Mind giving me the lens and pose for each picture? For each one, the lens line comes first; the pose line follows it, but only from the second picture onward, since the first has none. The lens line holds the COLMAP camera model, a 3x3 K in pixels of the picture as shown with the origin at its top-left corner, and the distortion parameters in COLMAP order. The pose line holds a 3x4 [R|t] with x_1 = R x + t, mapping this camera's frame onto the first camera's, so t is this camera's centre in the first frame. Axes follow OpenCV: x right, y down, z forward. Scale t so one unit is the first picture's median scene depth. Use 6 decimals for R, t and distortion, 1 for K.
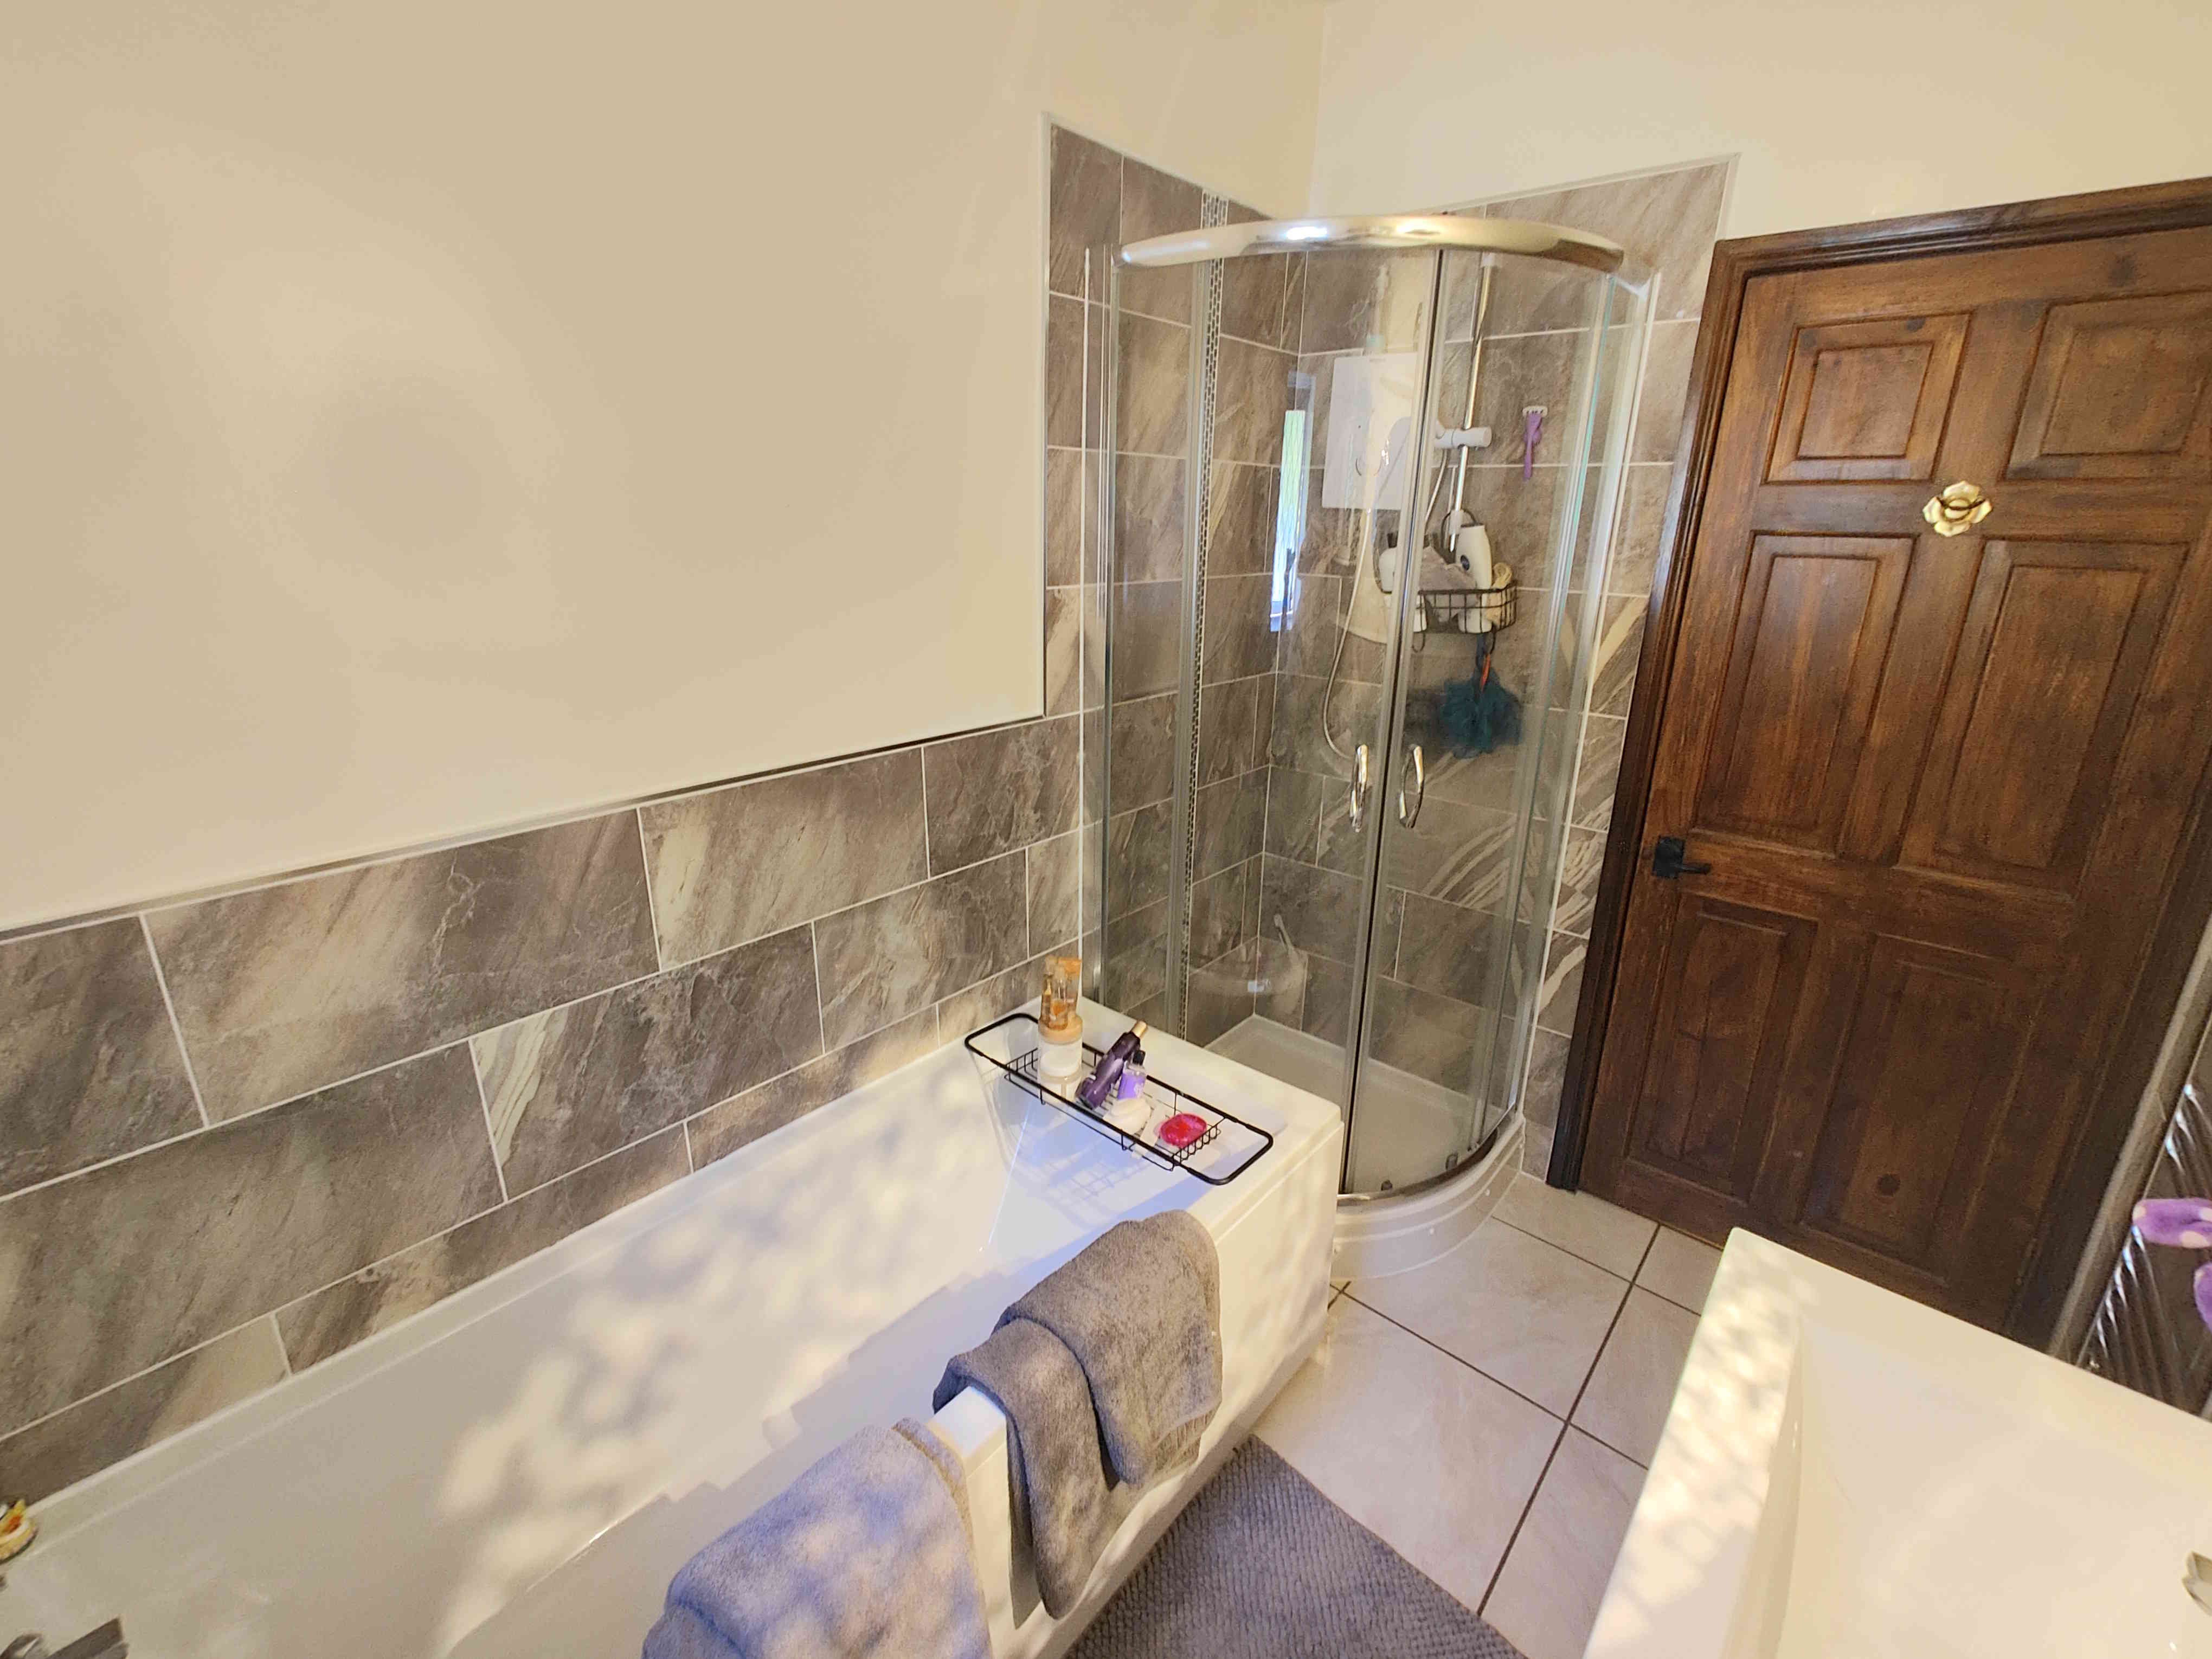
lens RADIAL K [[970.2, 0, 1105.2], [0, 970.2, 821.6], [0, 0, 1]] dist [0.006584, -0.000423]
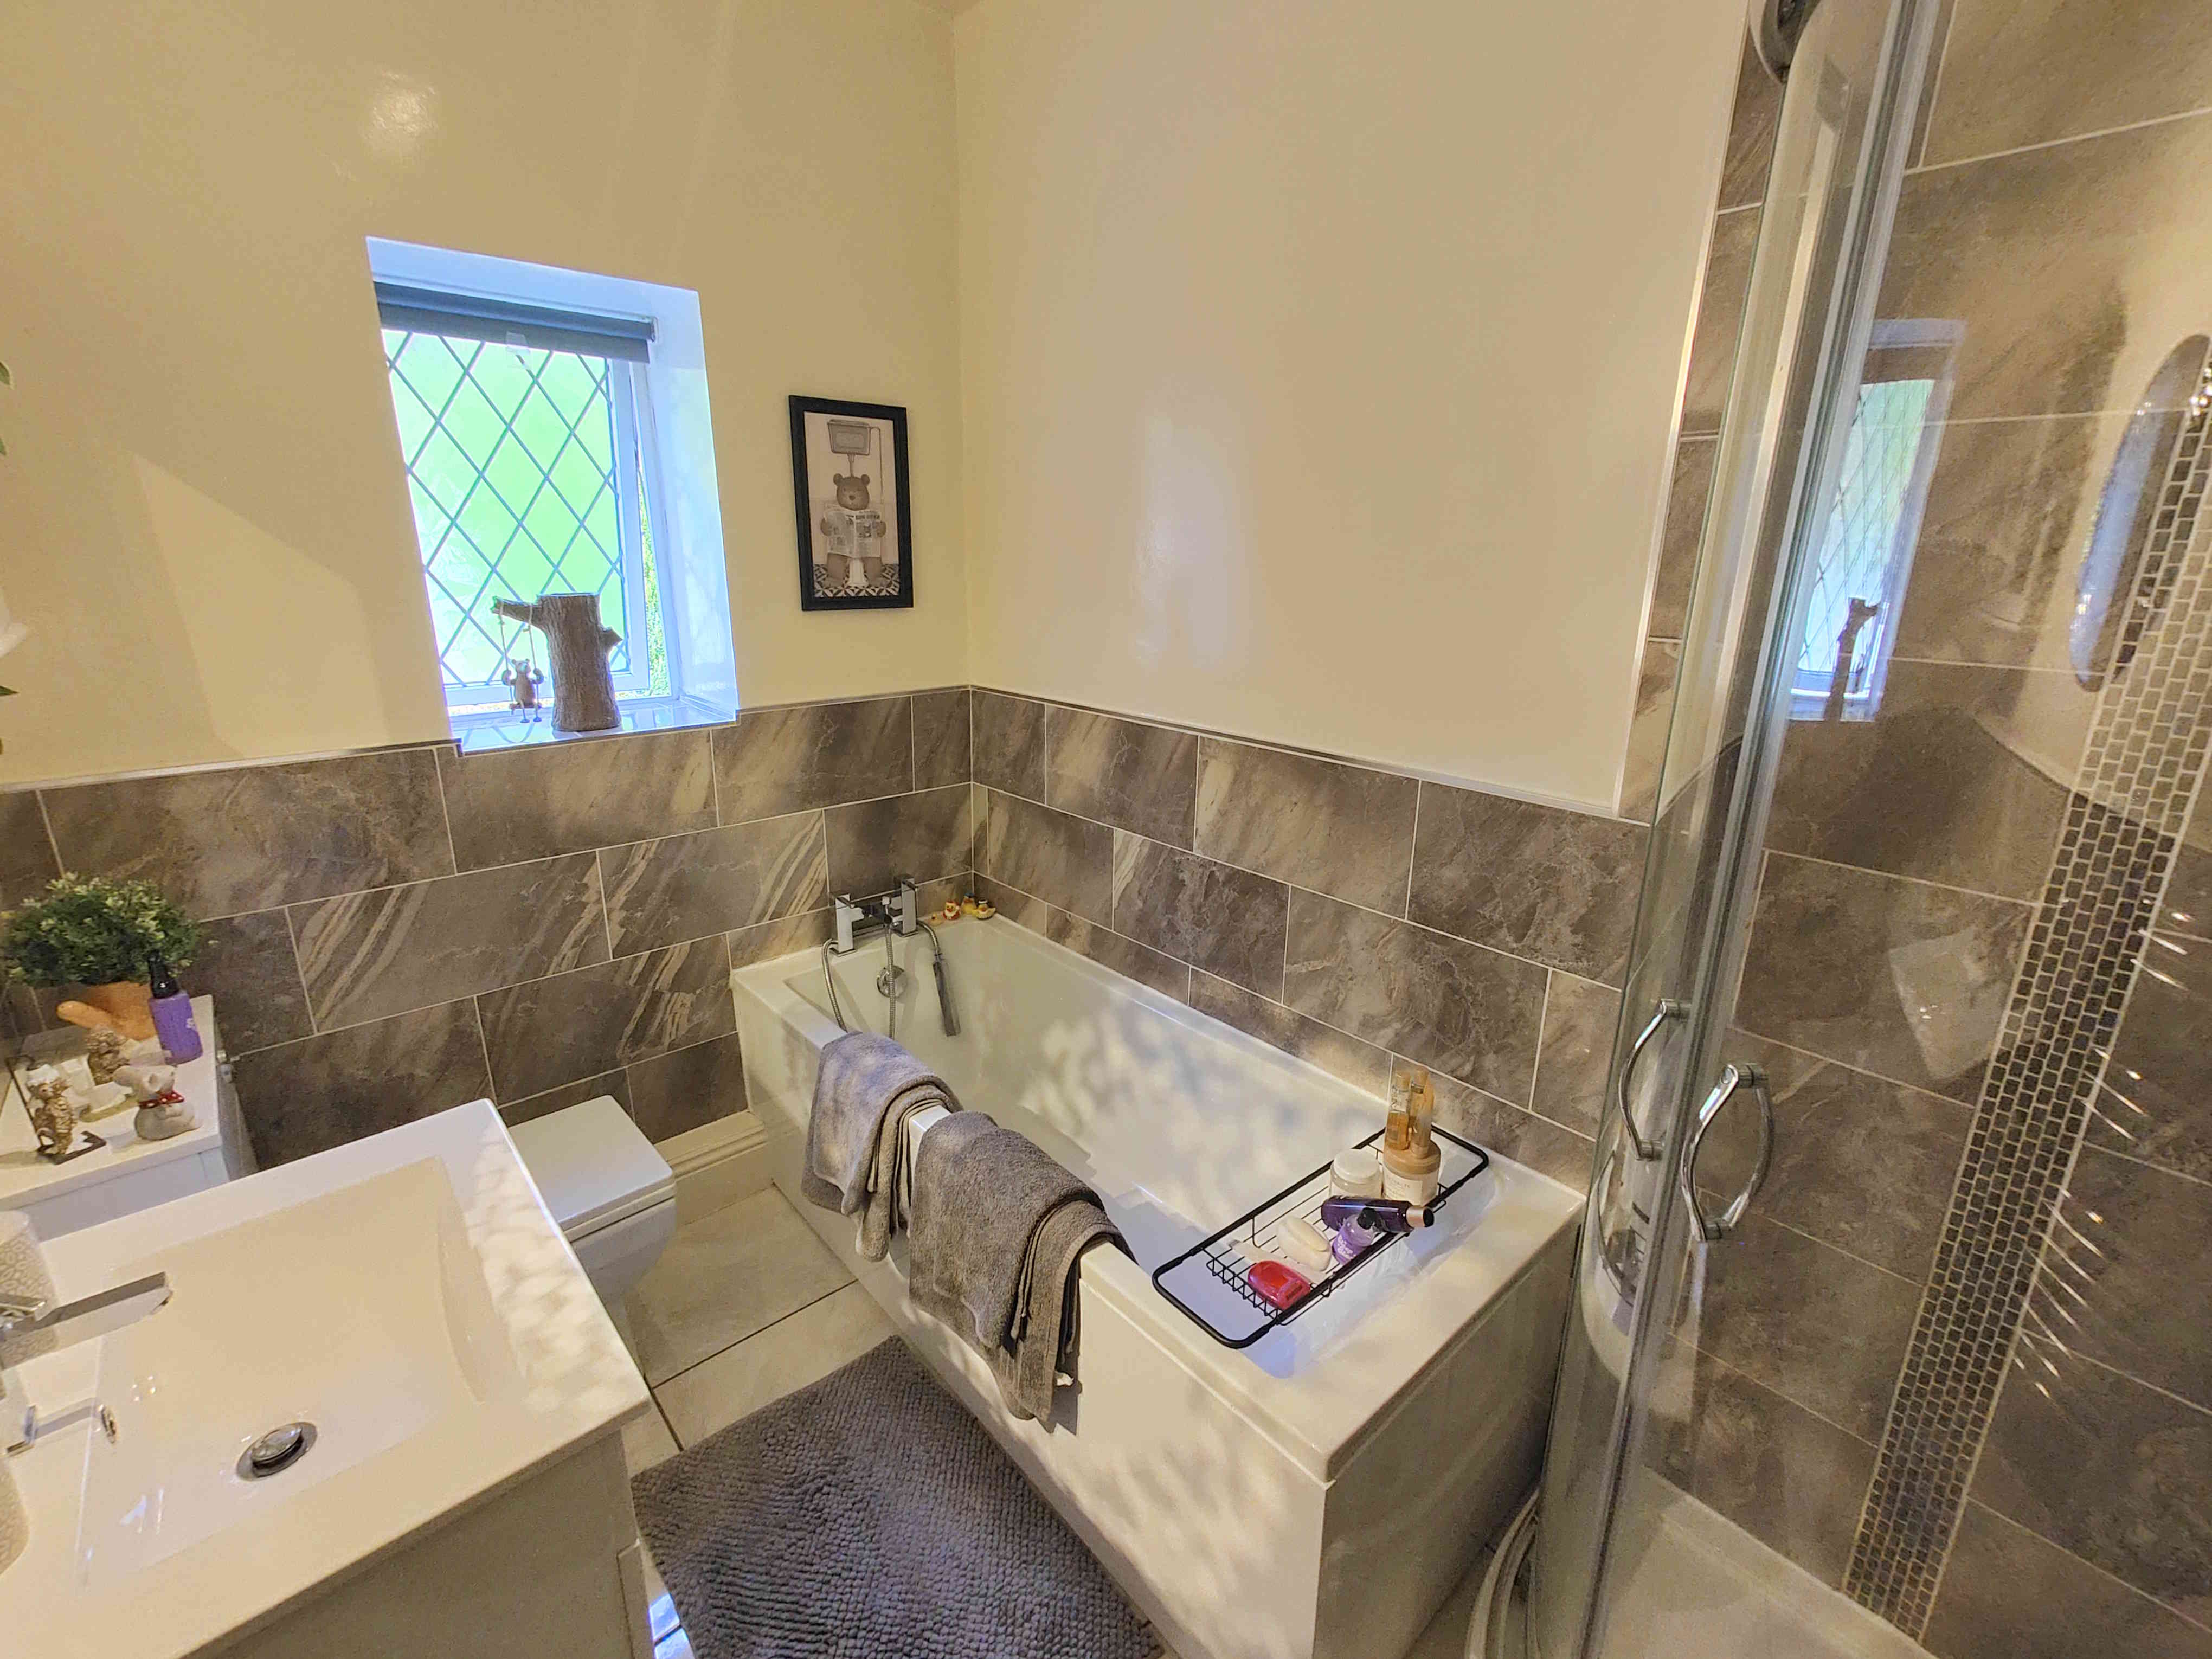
lens RADIAL K [[970.2, 0, 1106.2], [0, 970.2, 821.0], [0, 0, 1]] dist [0.006584, -0.000423]
pose [[-0.119409, 0.261805, -0.957705, 0.885263], [-0.320521, 0.902794, 0.286757, -0.248190], [0.939685, 0.341206, -0.023888, 0.865415]]
